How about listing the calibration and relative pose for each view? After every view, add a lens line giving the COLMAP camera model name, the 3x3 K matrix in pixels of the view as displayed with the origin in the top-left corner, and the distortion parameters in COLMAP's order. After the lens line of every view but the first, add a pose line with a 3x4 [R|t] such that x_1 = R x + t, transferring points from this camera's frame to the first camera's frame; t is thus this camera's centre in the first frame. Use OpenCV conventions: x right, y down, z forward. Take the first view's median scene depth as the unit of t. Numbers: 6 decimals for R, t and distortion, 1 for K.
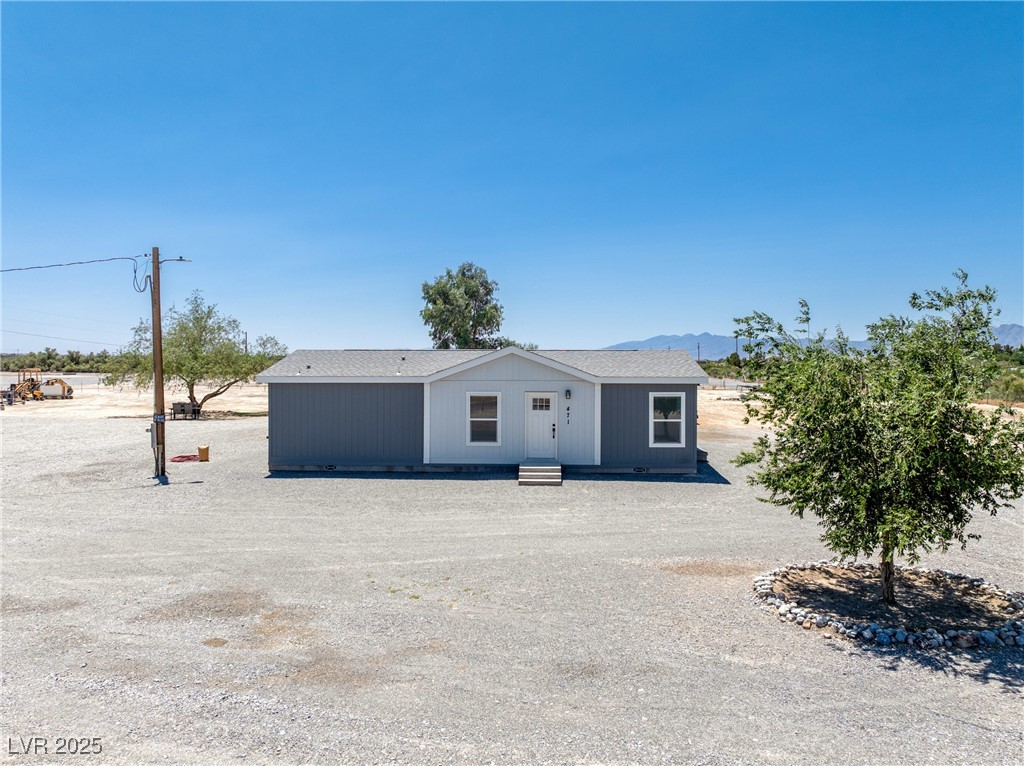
lens RADIAL K [[723.7, 0, 512.0], [0, 723.7, 383.0], [0, 0, 1]] dist [-0.043580, -0.001450]
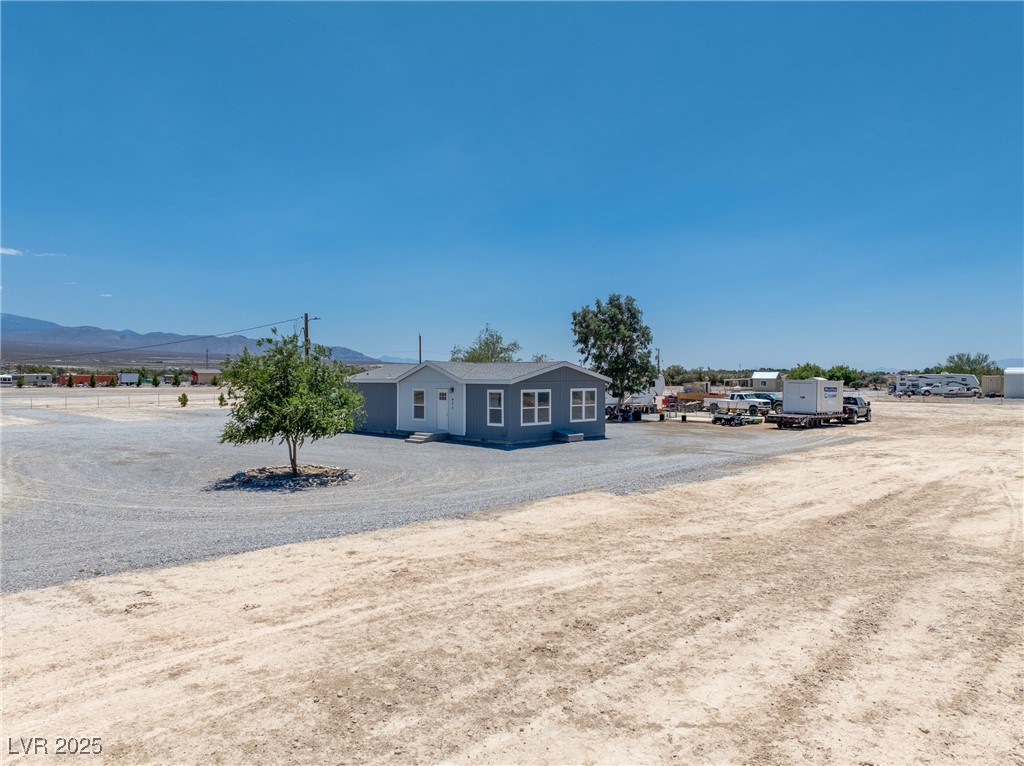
lens RADIAL K [[723.7, 0, 512.0], [0, 723.7, 383.0], [0, 0, 1]] dist [-0.043580, -0.001450]
pose [[0.756019, 0.003991, -0.654538, 1.223711], [-0.018704, 0.999705, -0.015508, 0.021823], [0.654282, 0.023967, 0.755870, -0.121226]]
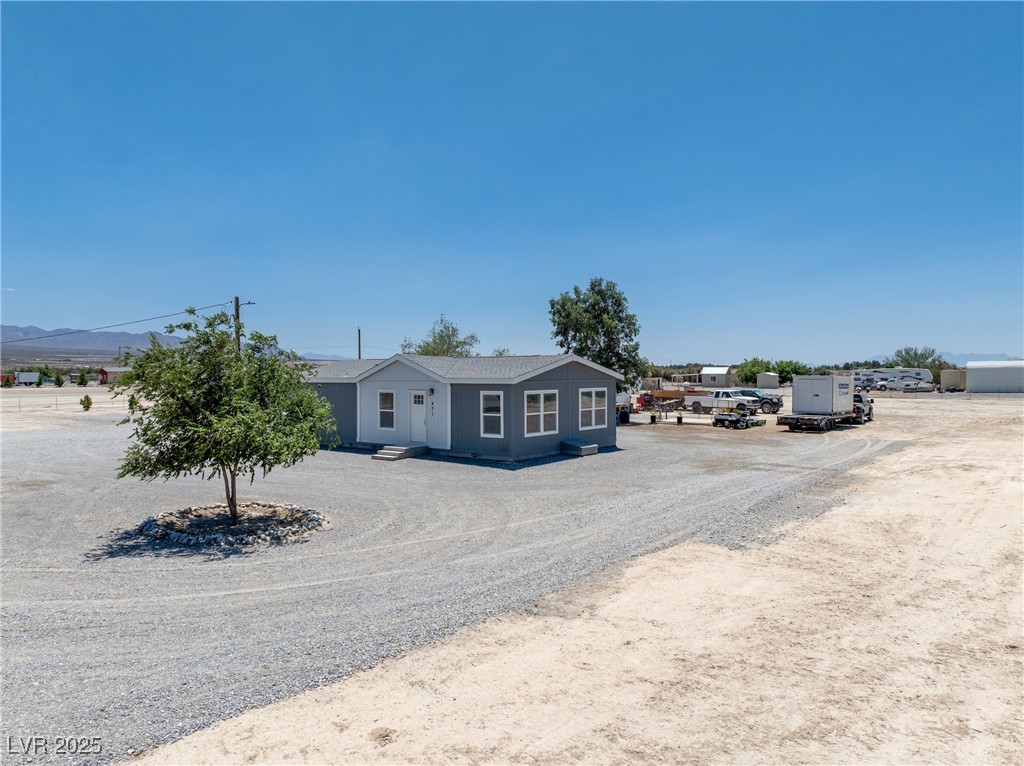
lens RADIAL K [[723.7, 0, 512.0], [0, 723.7, 383.0], [0, 0, 1]] dist [-0.043580, -0.001450]
pose [[0.817862, 0.001813, -0.575412, 0.915781], [-0.010601, 0.999873, -0.011917, 0.013525], [0.575317, 0.015846, 0.817777, 0.051890]]
